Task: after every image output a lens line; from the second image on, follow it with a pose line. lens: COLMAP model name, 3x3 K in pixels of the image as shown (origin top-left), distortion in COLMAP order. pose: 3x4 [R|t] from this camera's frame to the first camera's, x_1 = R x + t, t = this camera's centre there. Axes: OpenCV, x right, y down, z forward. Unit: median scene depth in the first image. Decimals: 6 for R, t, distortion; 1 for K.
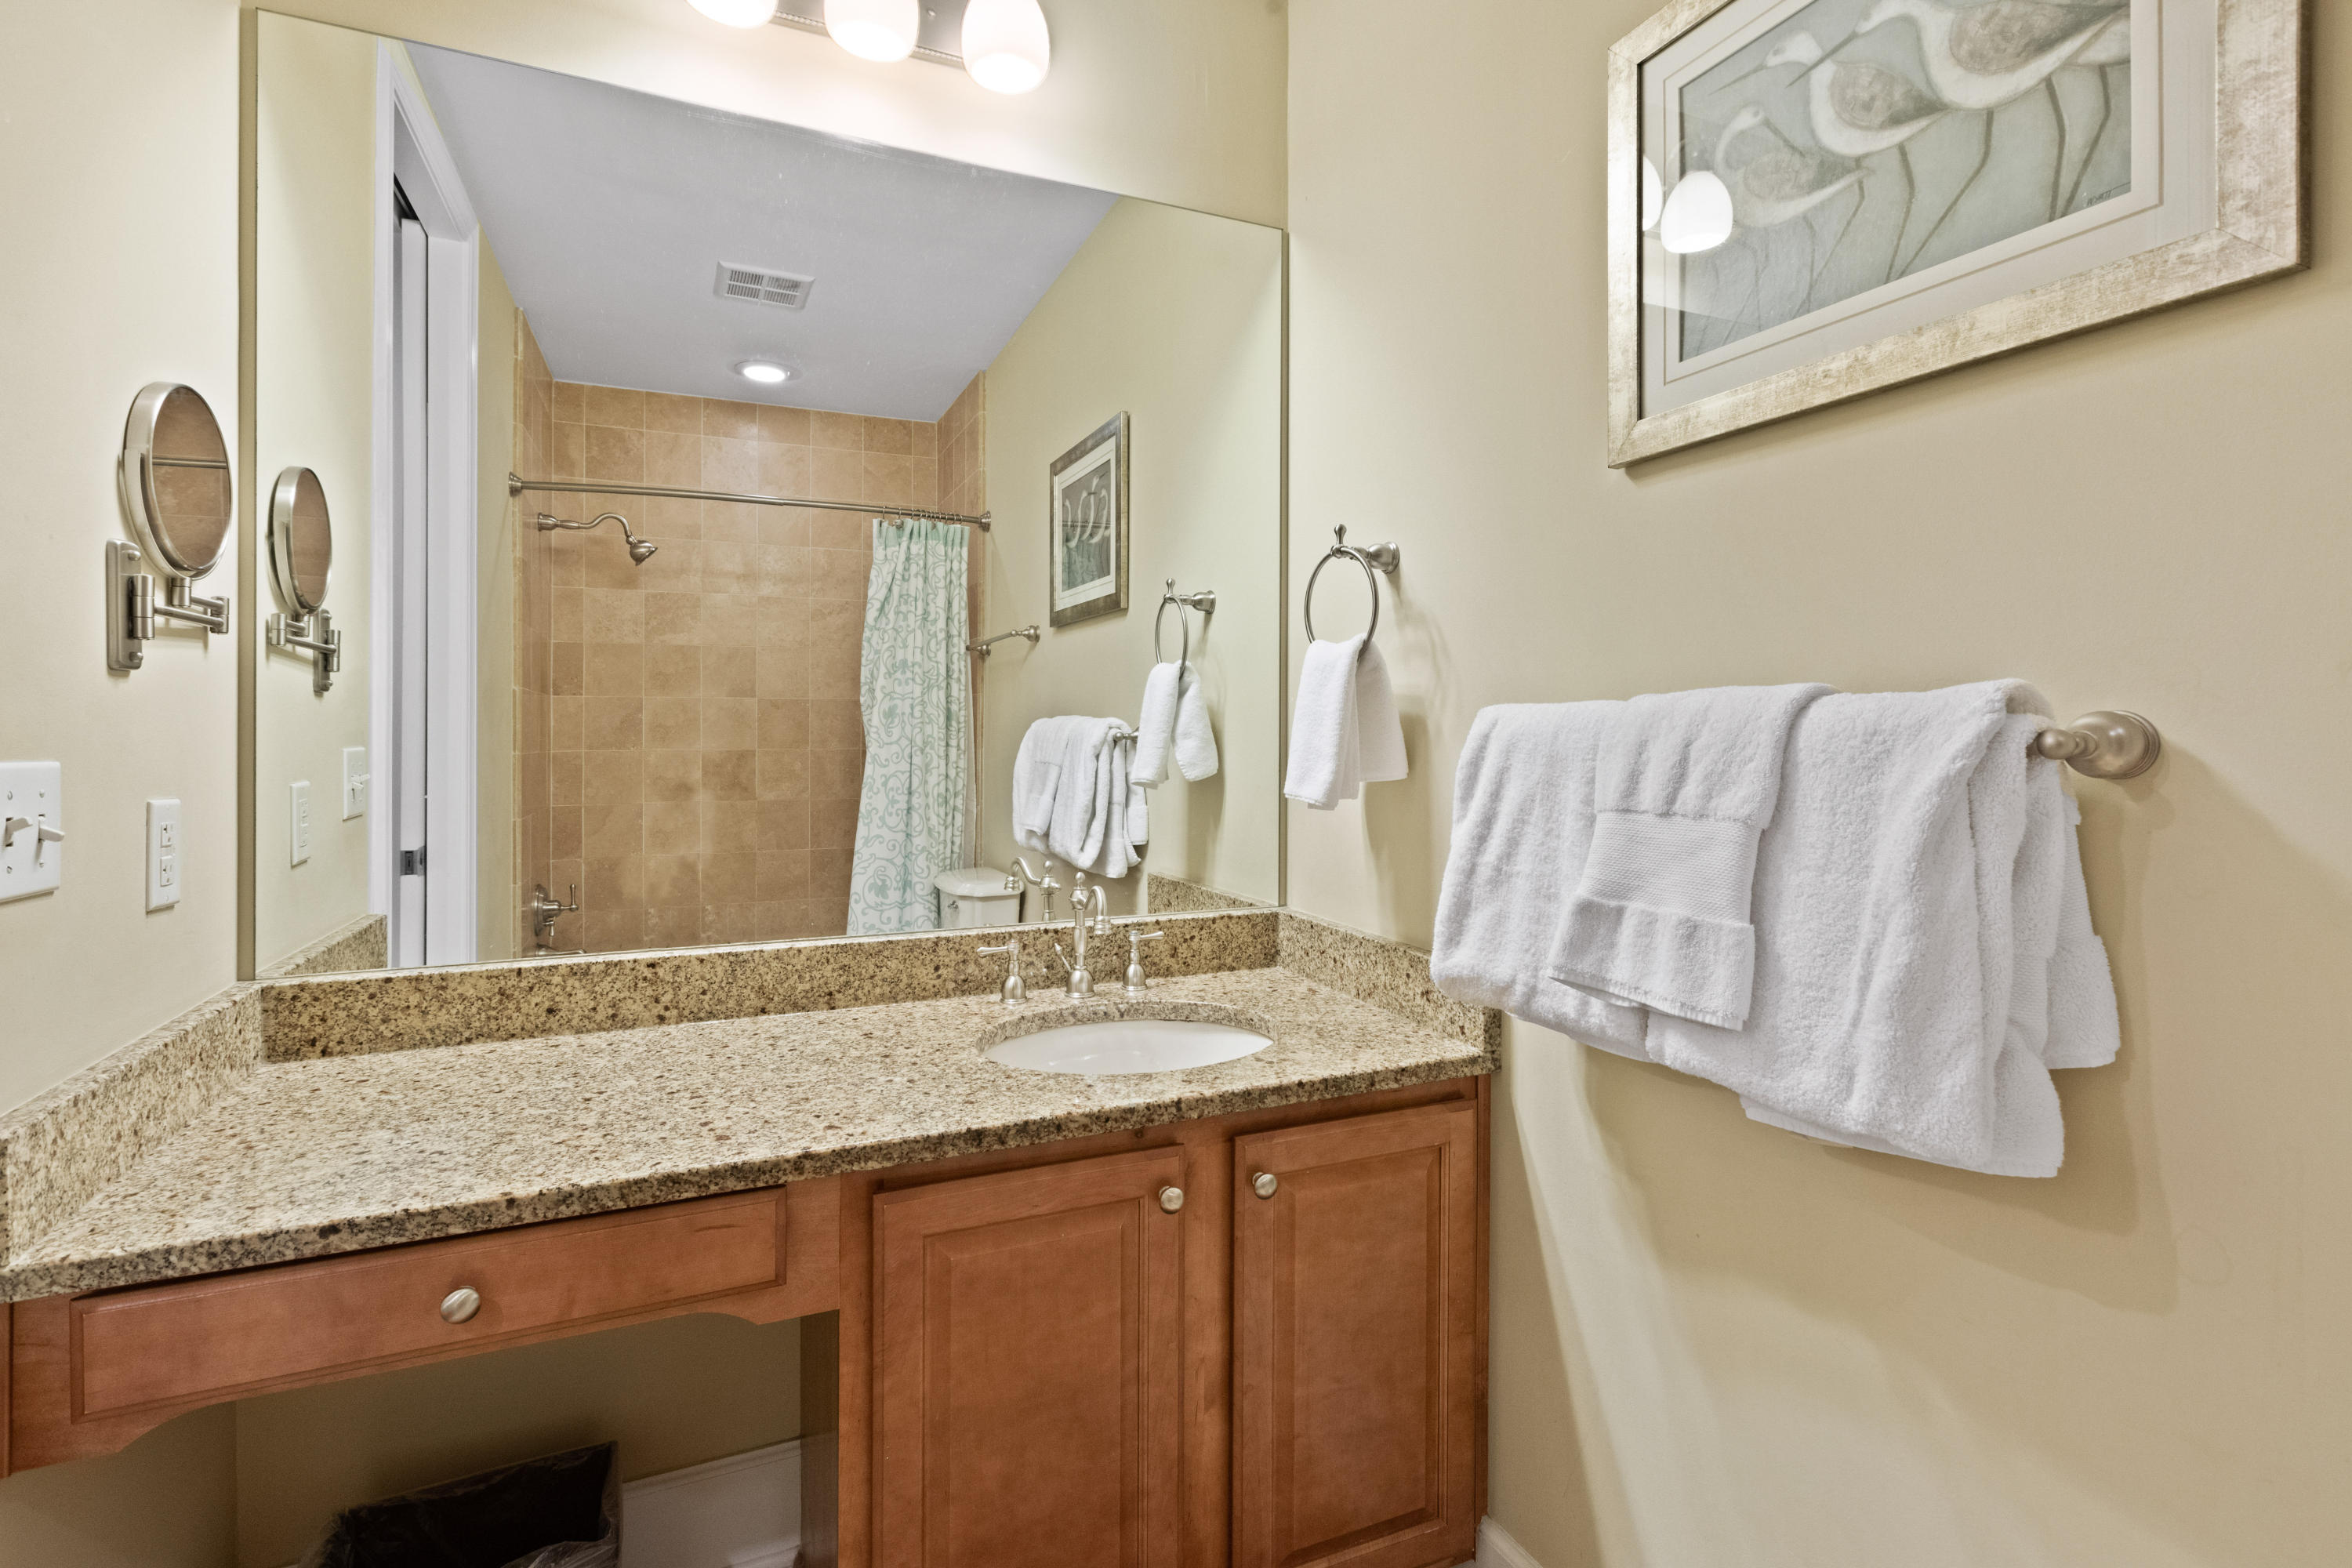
lens RADIAL K [[1088.5, 0, 1168.8], [0, 1088.5, 729.5], [0, 0, 1]] dist [0.000631, 0.000030]
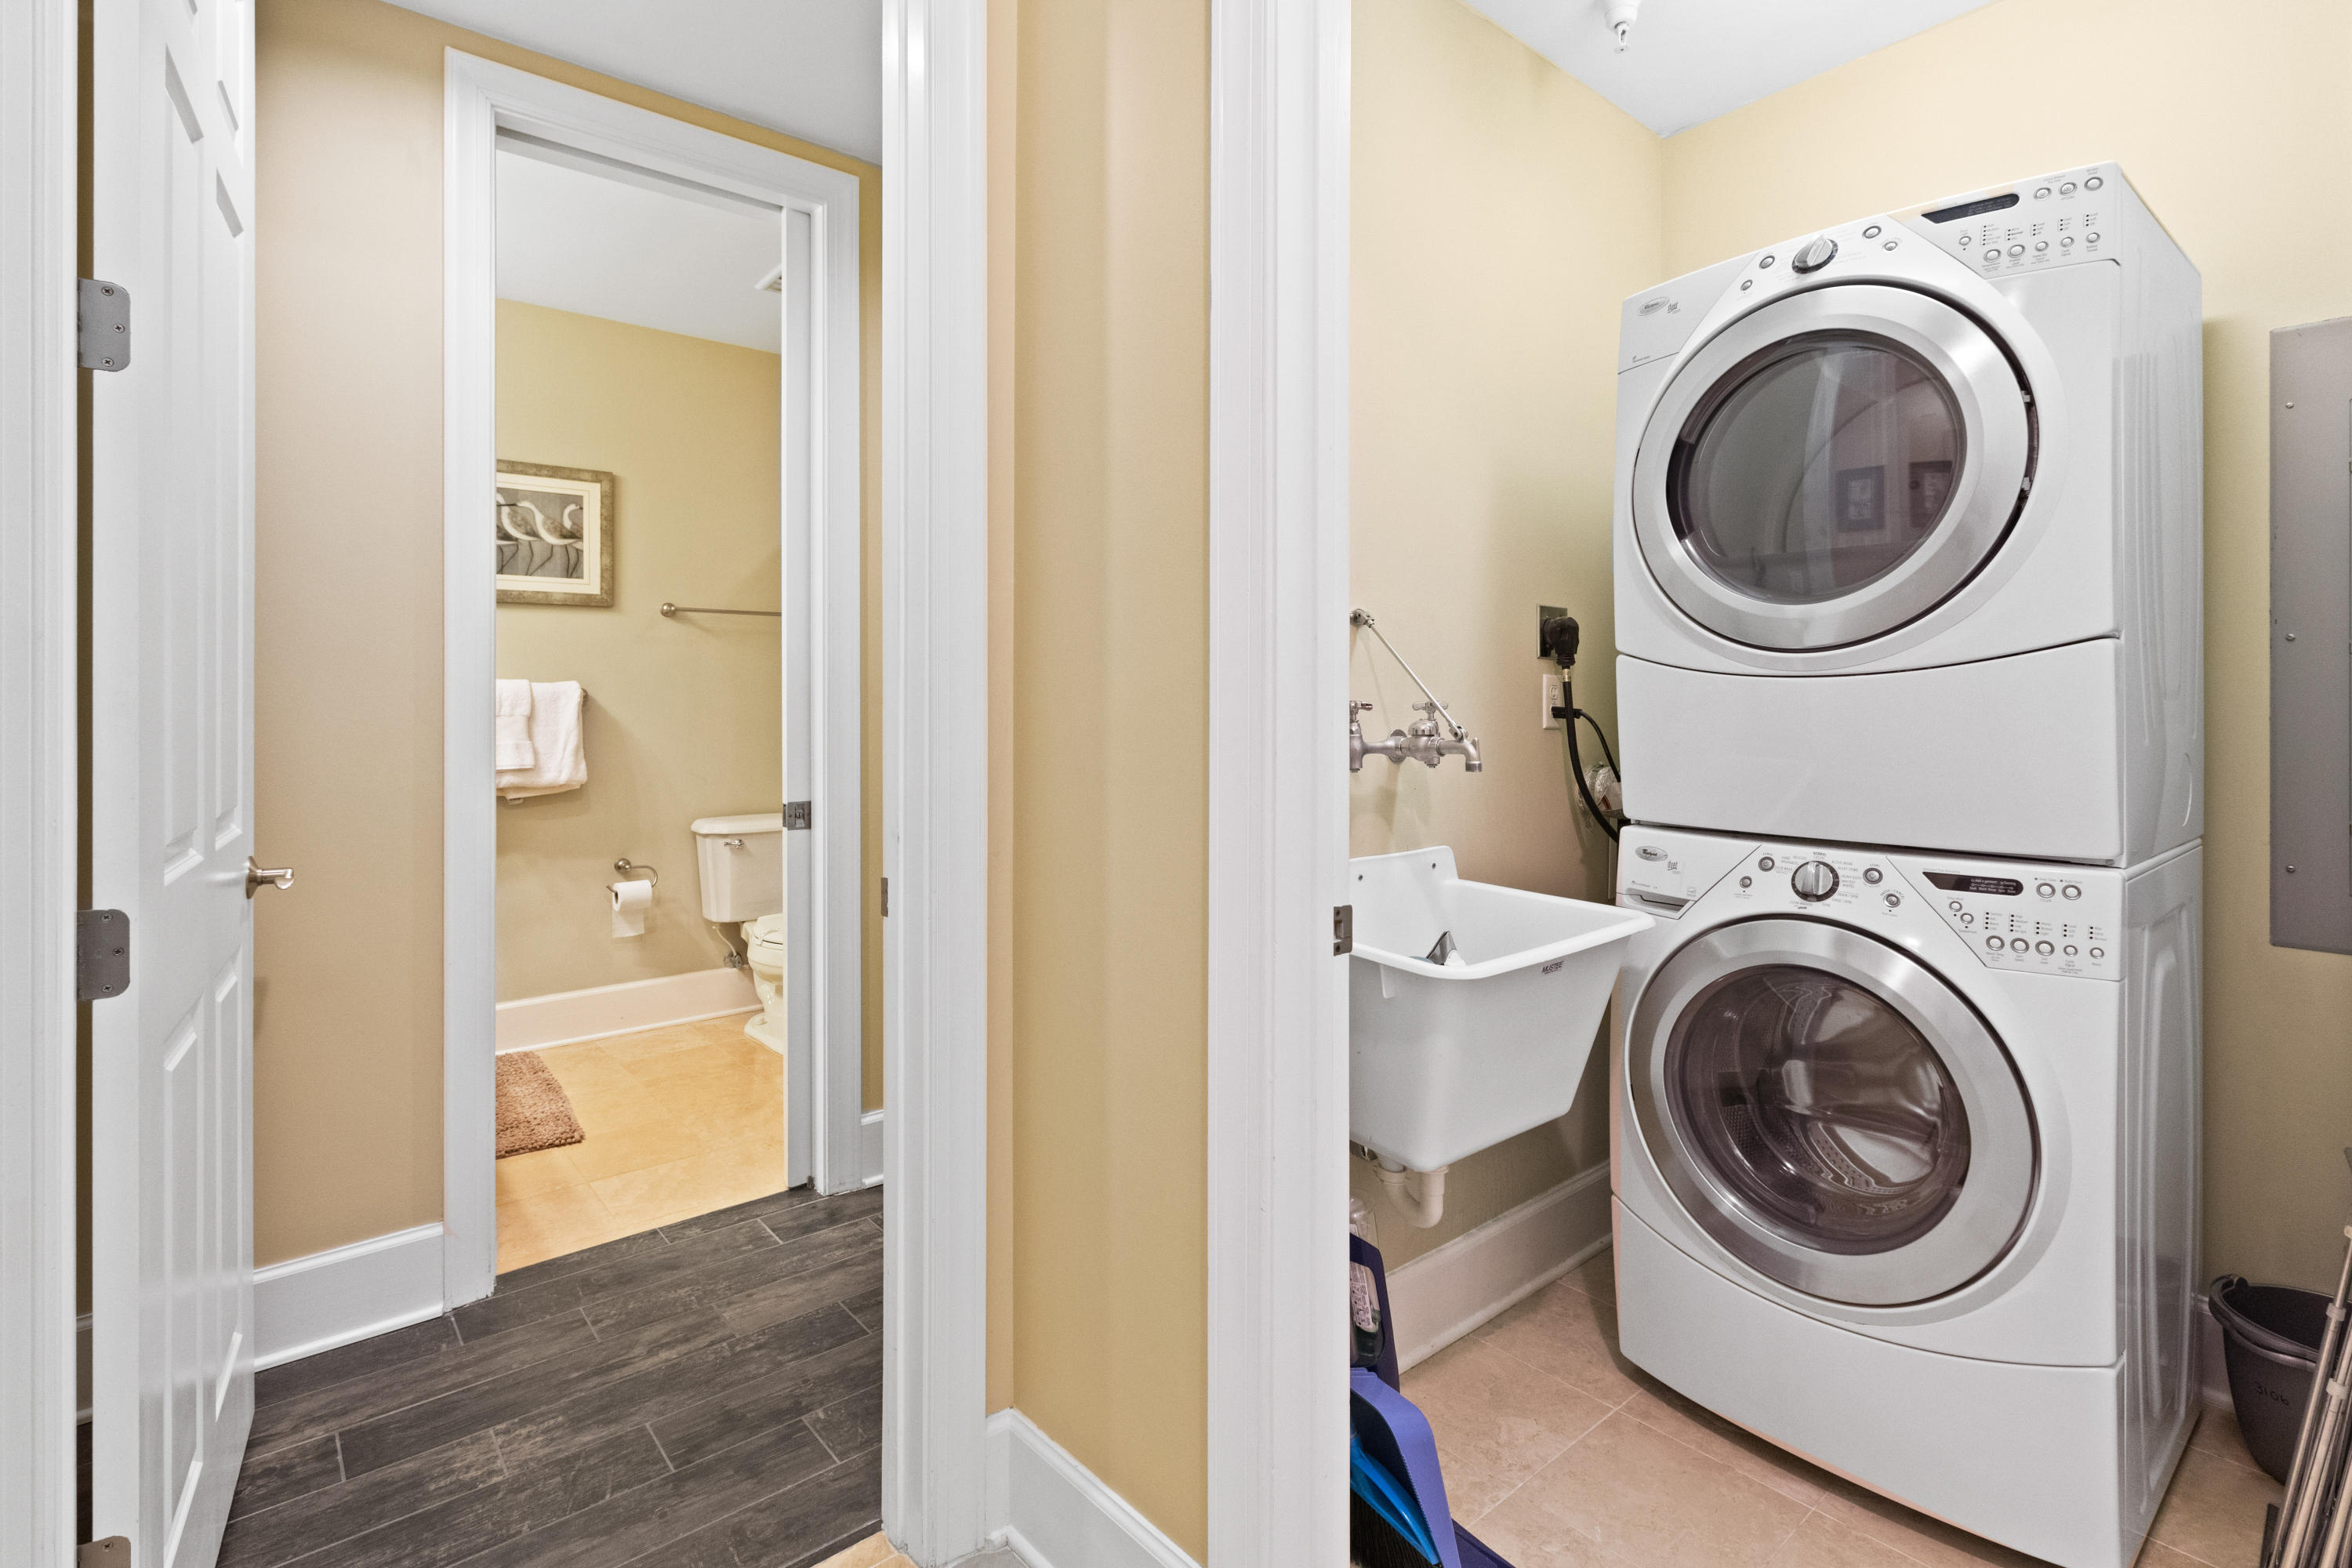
lens RADIAL K [[1135.7, 0, 1176.5], [0, 1135.7, 695.1], [0, 0, 1]] dist [-0.002033, -0.000312]
pose [[-0.290198, 0.000689, 0.956967, -3.863619], [-0.005181, 0.999984, -0.002291, 0.008456], [-0.956953, -0.005623, -0.290189, -0.034820]]
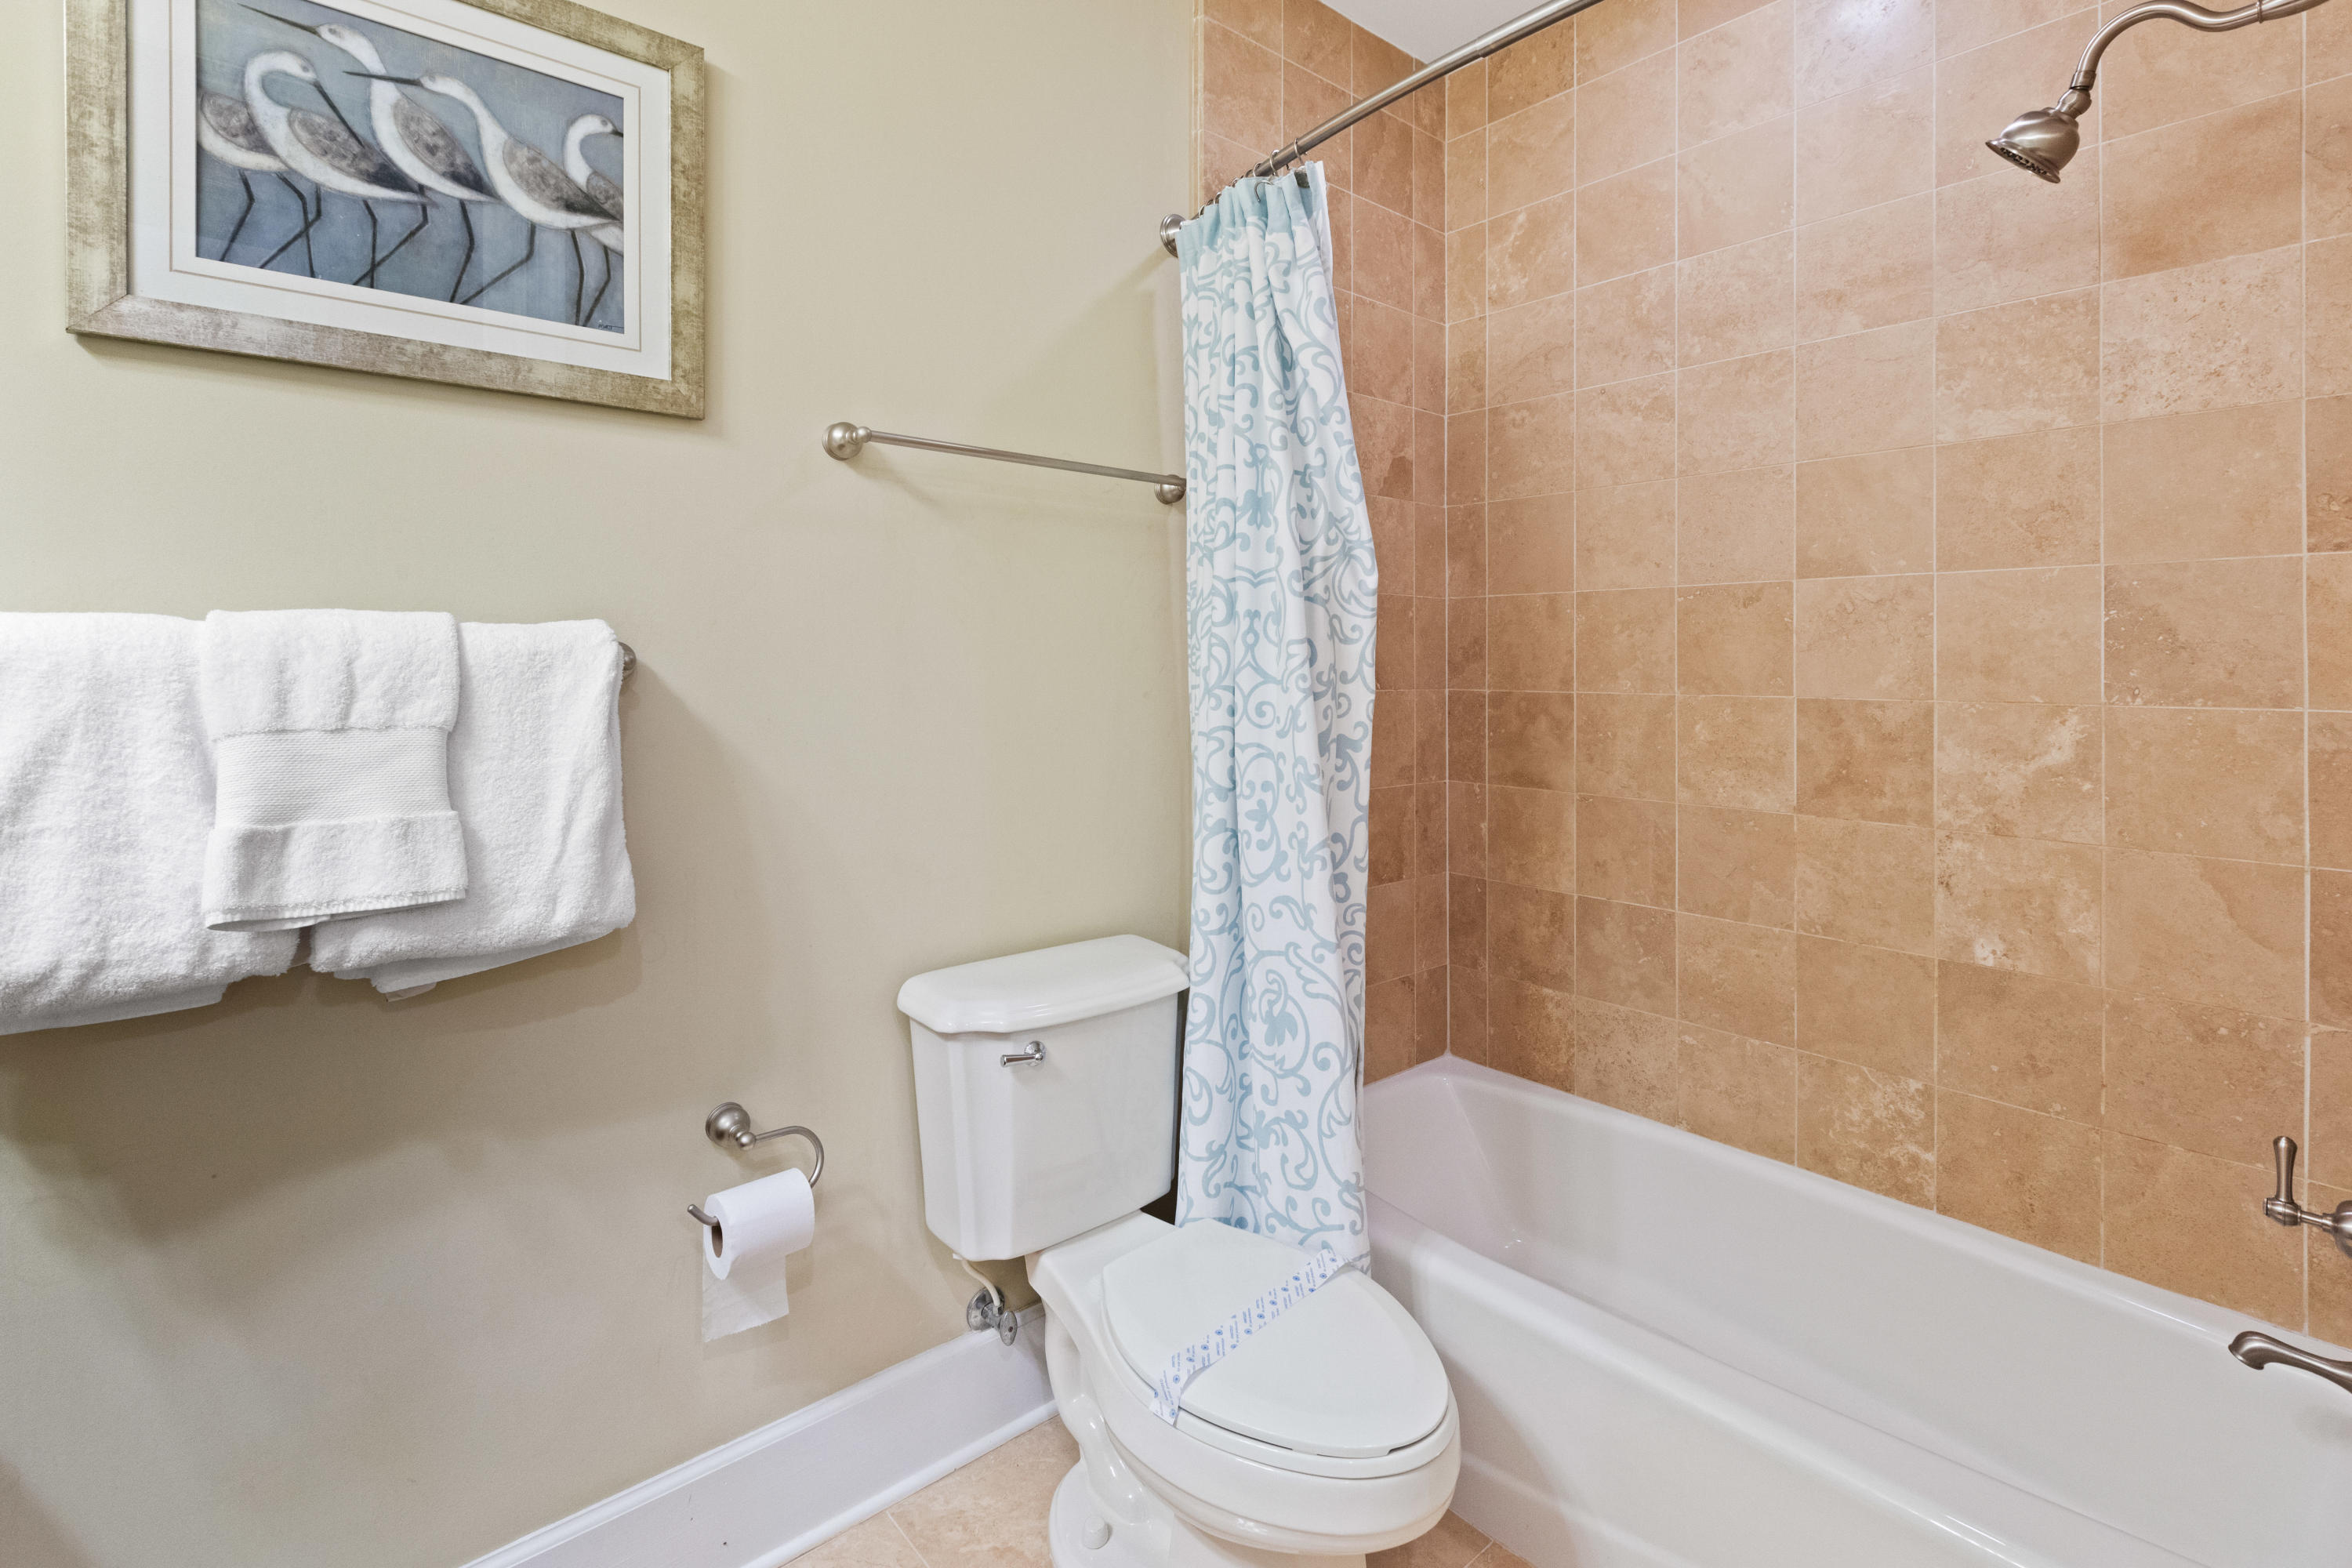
lens RADIAL K [[1086.1, 0, 1183.6], [0, 1086.1, 654.4], [0, 0, 1]] dist [0.004623, 0.000597]
pose [[-0.293596, 0.007318, 0.955902, -0.820795], [-0.003949, 0.999953, -0.008868, 0.011892], [-0.955921, -0.006379, -0.293553, 0.556290]]
